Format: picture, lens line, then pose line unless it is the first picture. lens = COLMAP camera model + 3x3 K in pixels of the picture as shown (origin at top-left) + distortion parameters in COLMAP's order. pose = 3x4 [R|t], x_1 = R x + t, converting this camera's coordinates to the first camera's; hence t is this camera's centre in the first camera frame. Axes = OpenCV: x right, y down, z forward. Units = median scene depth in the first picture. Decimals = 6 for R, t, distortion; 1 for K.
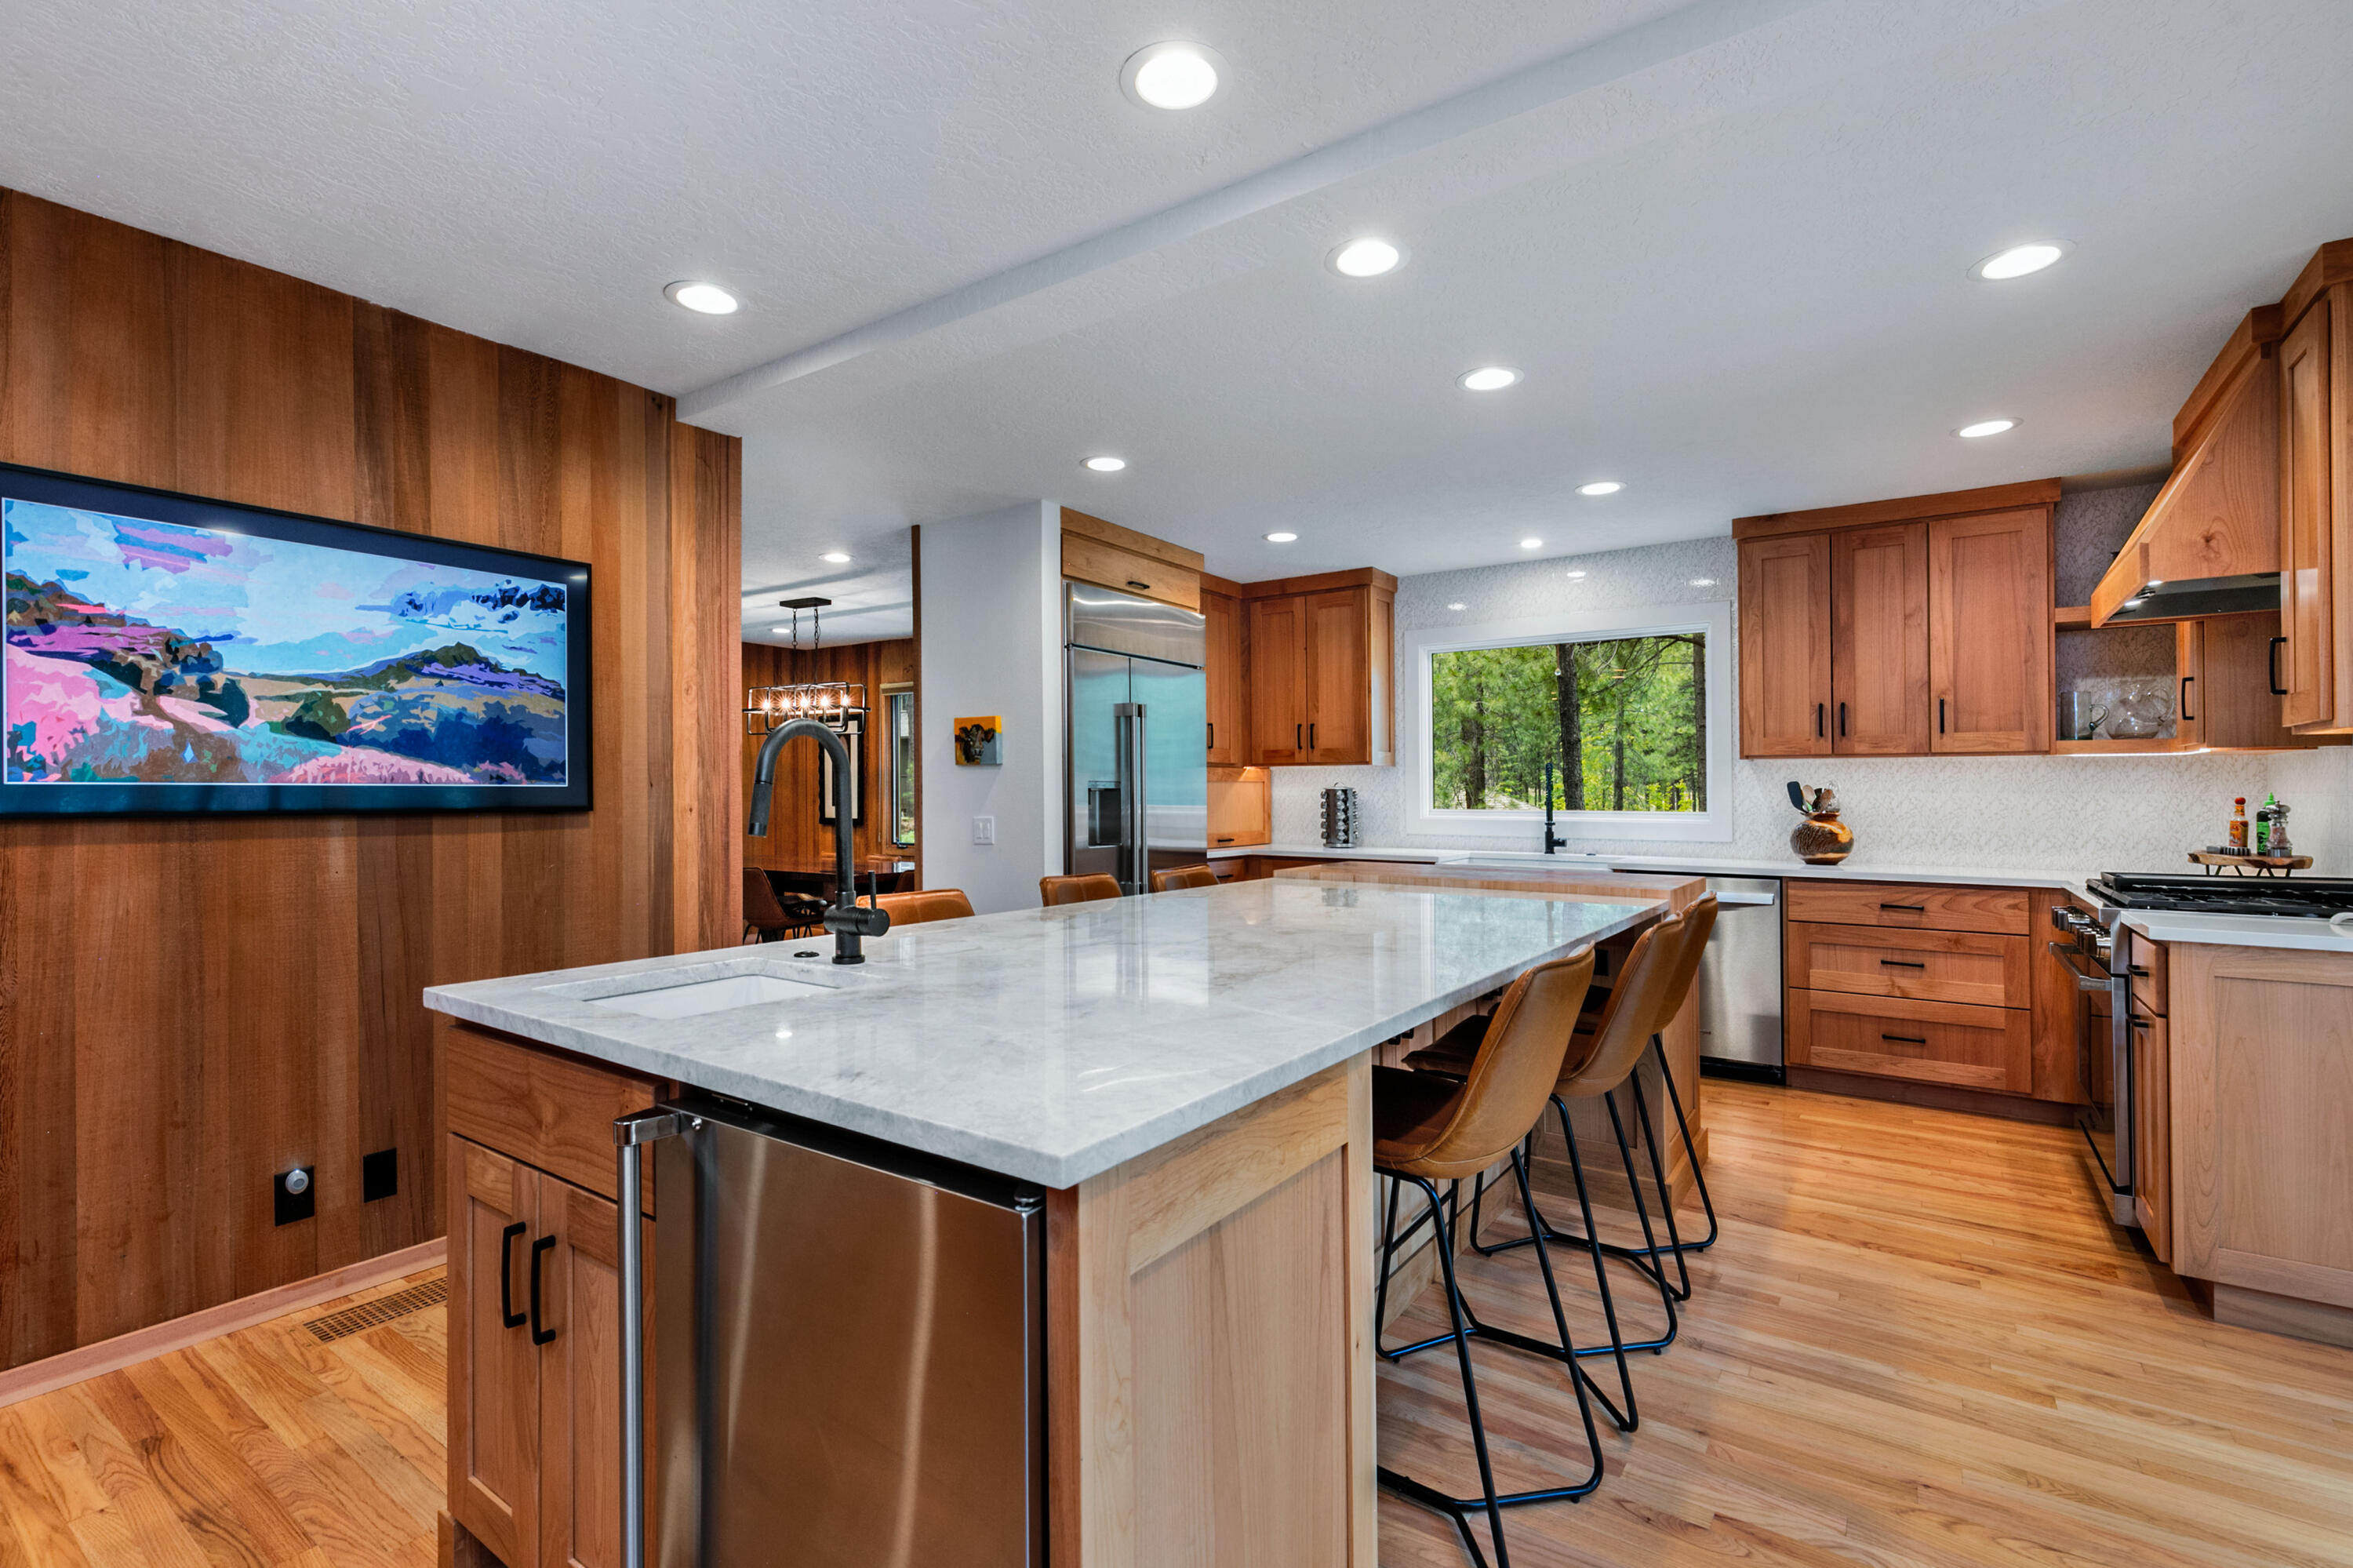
lens RADIAL K [[1074.0, 0, 1170.3], [0, 1074.0, 781.0], [0, 0, 1]] dist [0.000547, -0.000210]
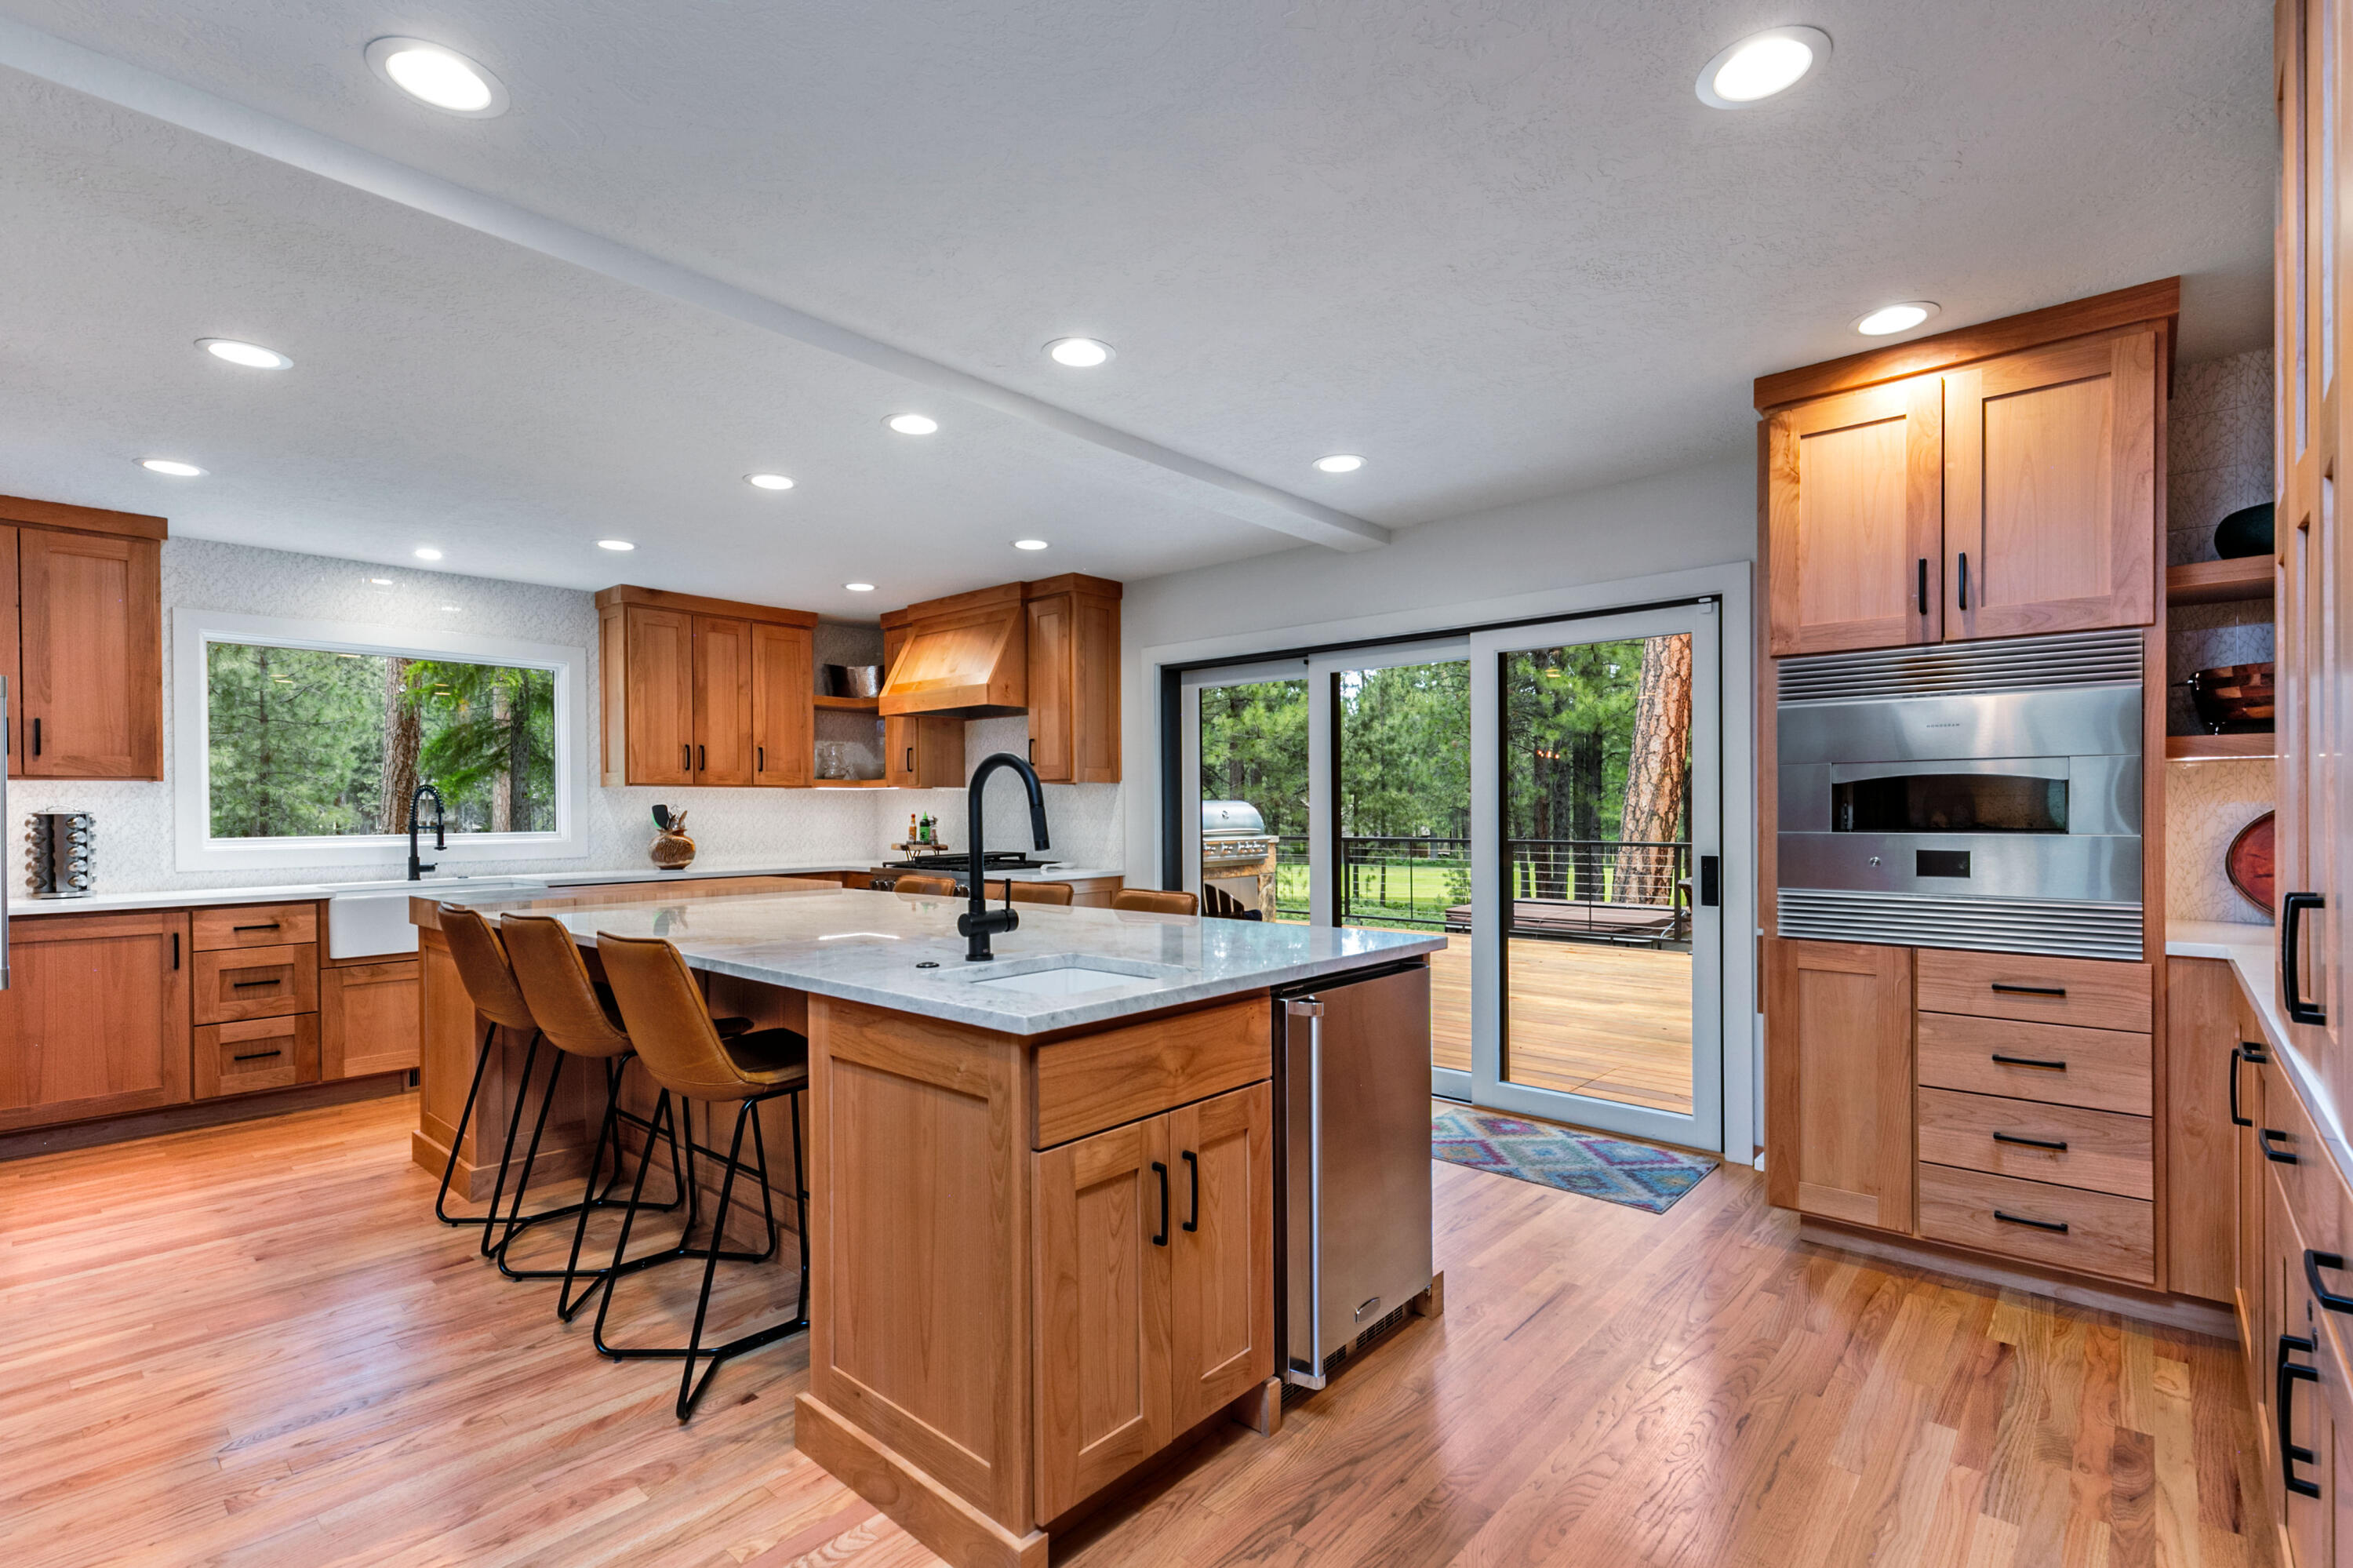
lens RADIAL K [[1074.0, 0, 1171.6], [0, 1074.0, 801.5], [0, 0, 1]] dist [0.000547, -0.000210]
pose [[0.114638, 0.004161, 0.993399, -0.600883], [-0.004023, 0.999985, -0.003724, -0.001178], [-0.993399, -0.003569, 0.114653, 0.266743]]
